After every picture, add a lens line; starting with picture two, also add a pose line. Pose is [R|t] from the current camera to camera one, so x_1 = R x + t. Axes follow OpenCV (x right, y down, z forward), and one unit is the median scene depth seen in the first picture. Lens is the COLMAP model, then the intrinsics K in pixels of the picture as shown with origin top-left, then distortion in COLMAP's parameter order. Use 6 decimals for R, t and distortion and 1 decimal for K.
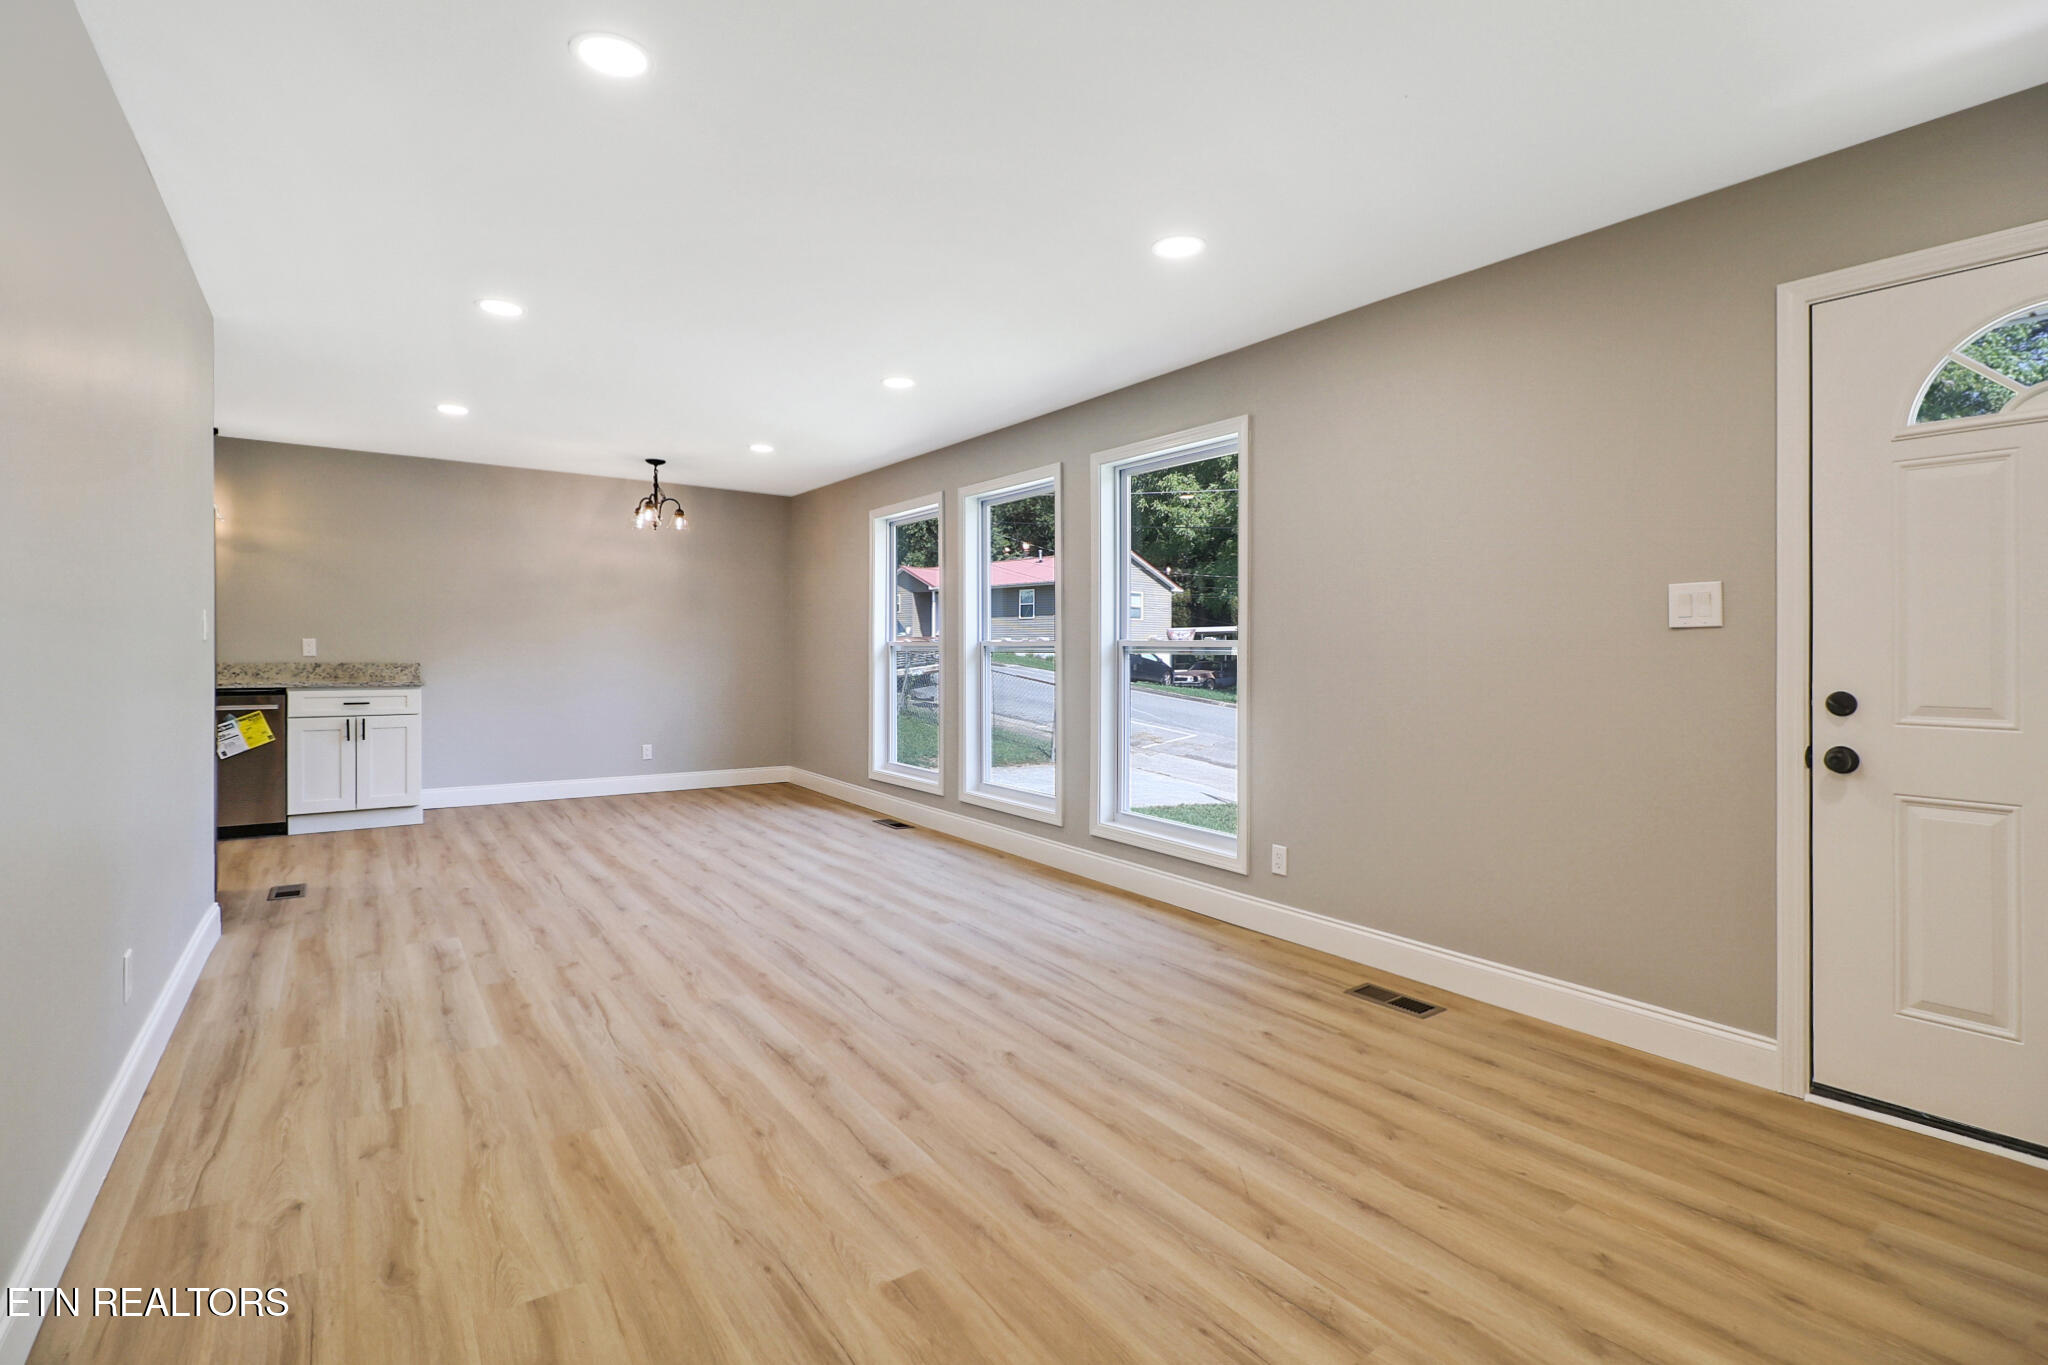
lens RADIAL K [[950.6, 0, 1026.1], [0, 950.6, 666.9], [0, 0, 1]] dist [-0.008422, -0.003806]
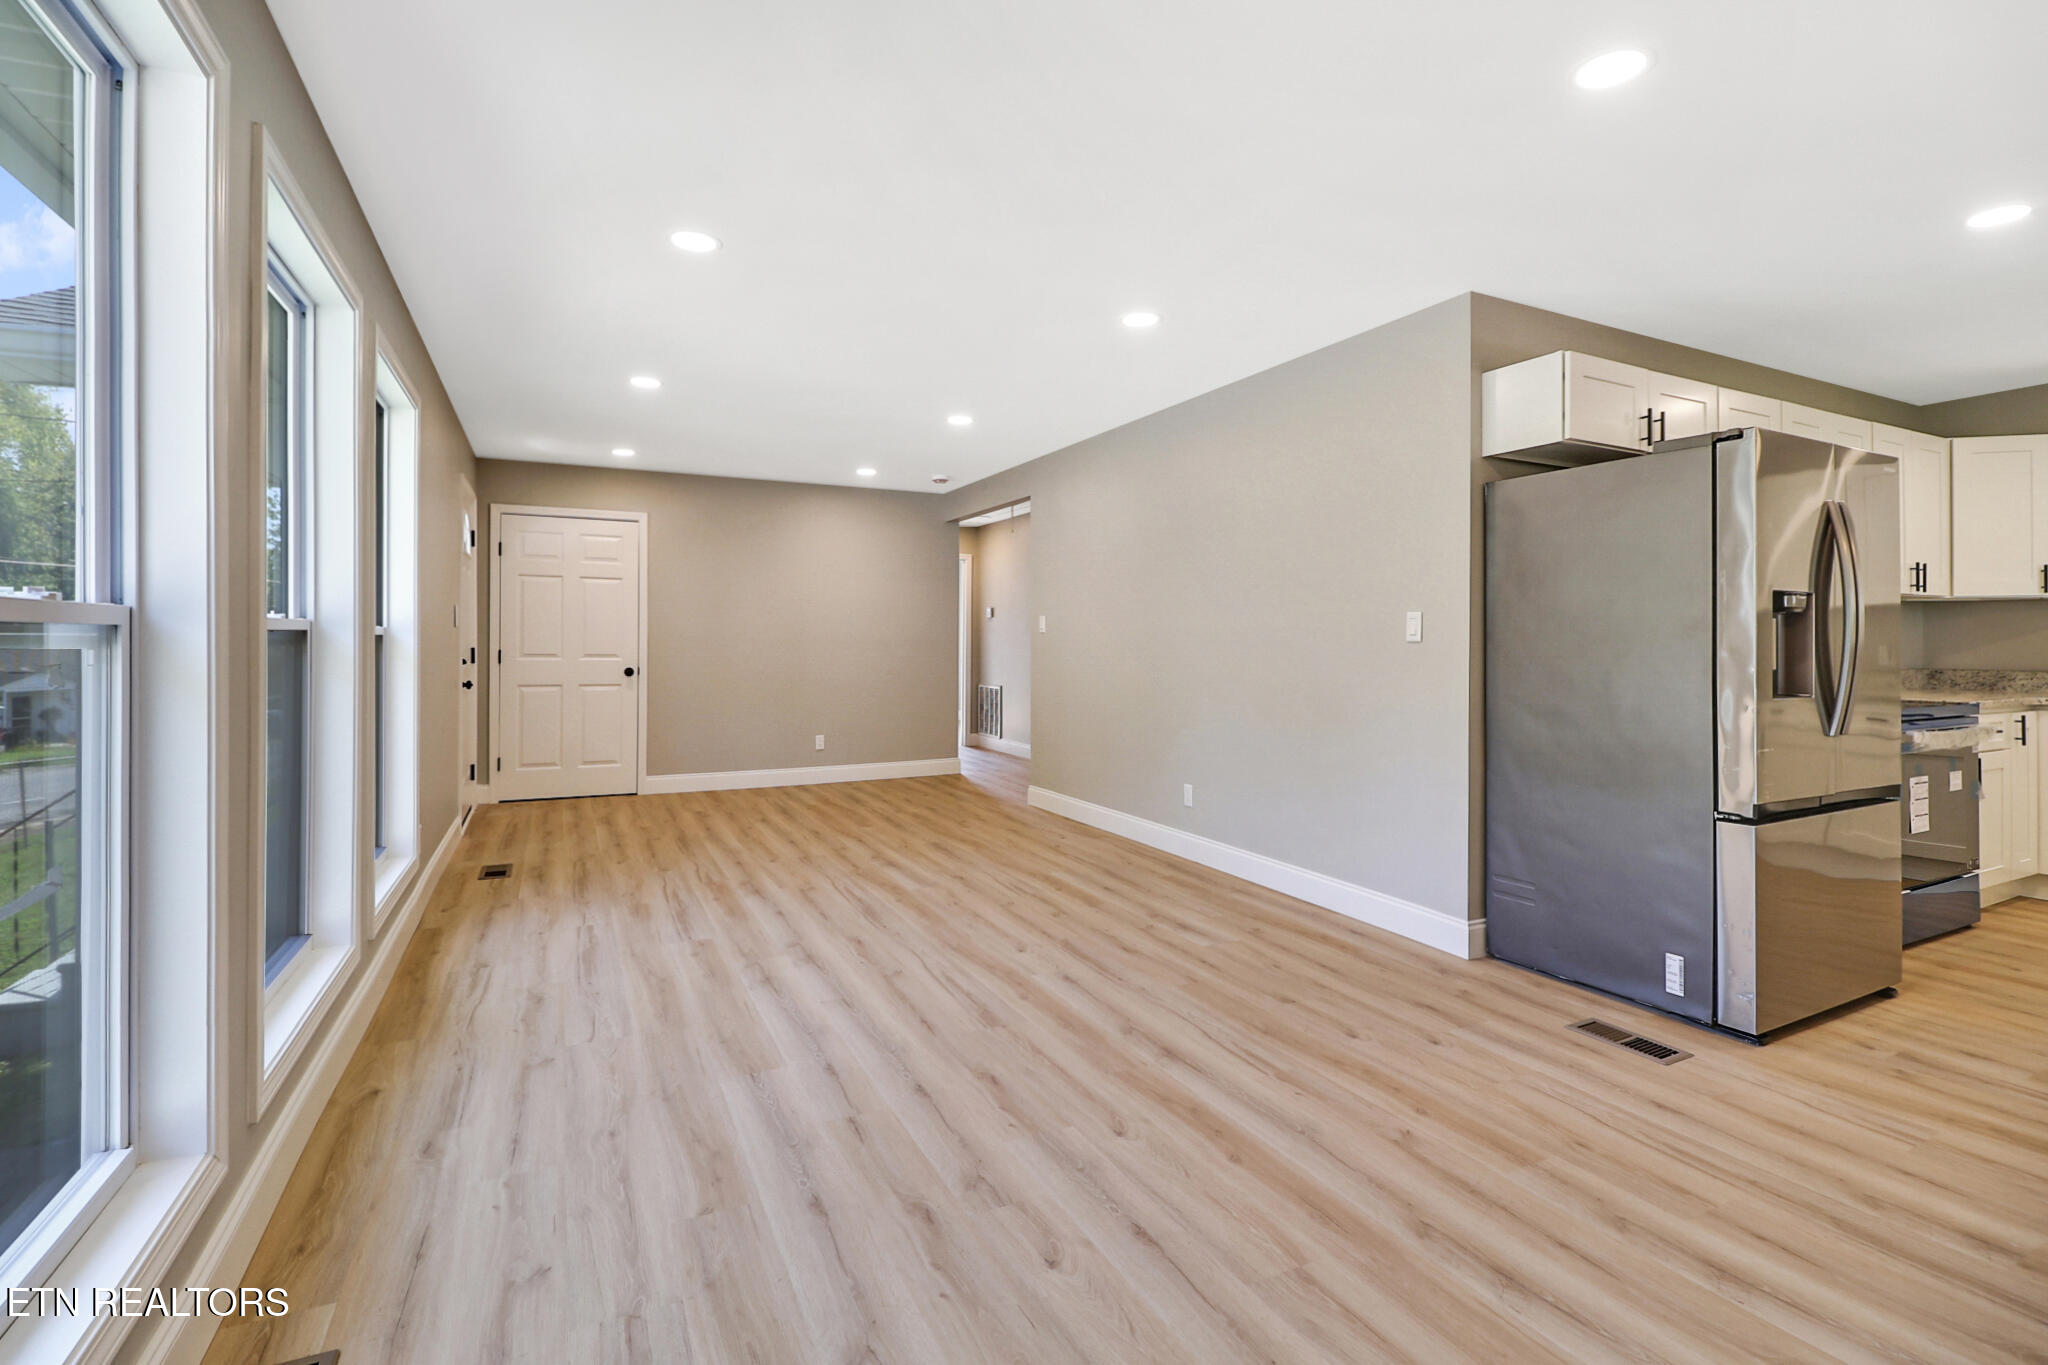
lens RADIAL K [[950.6, 0, 1034.3], [0, 950.6, 649.5], [0, 0, 1]] dist [-0.008422, -0.003806]
pose [[-0.988083, -0.013864, 0.153293, -0.629085], [-0.010346, 0.999665, 0.023721, -0.041394], [-0.153571, 0.021852, -0.987896, 2.162432]]
